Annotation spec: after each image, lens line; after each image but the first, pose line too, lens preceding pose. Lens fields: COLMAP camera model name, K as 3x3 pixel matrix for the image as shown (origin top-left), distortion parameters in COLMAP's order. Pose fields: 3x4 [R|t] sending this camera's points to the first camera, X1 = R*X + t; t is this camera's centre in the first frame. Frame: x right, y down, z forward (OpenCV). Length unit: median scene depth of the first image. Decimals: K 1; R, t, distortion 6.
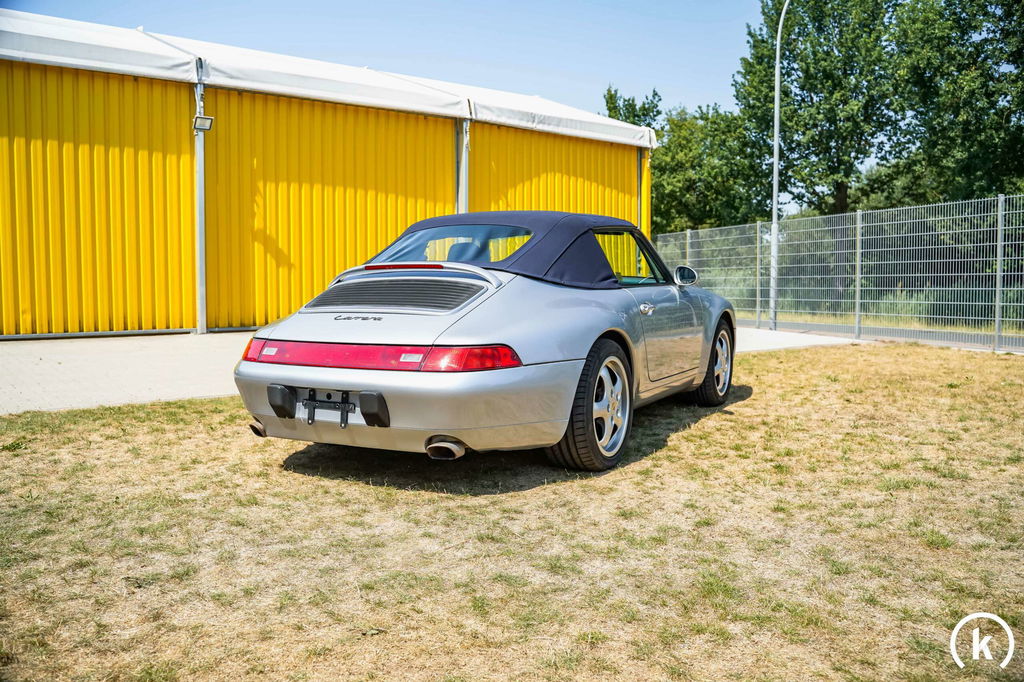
lens RADIAL K [[836.8, 0, 524.2], [0, 836.8, 339.2], [0, 0, 1]] dist [-0.113760, 0.088644]
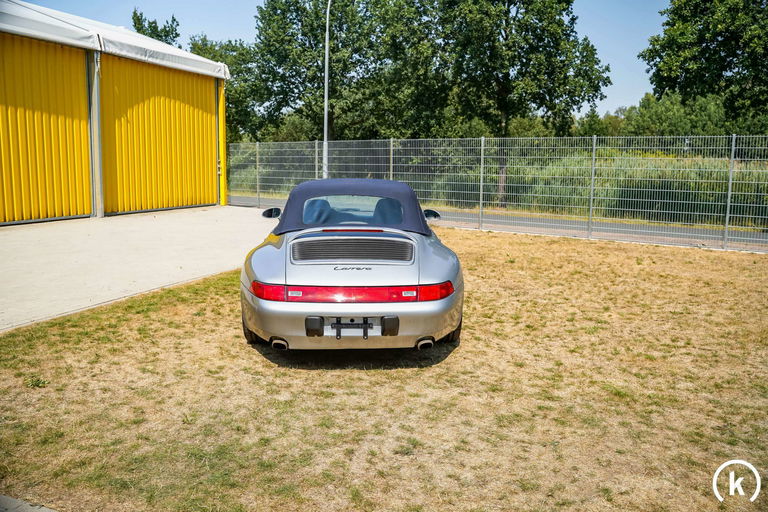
lens RADIAL K [[627.6, 0, 393.1], [0, 627.6, 254.7], [0, 0, 1]] dist [-0.113760, 0.088644]
pose [[0.852471, -0.061965, 0.519089, -0.182415], [0.017988, 0.995839, 0.089335, -0.038069], [-0.522465, -0.066818, 0.850039, -0.013733]]
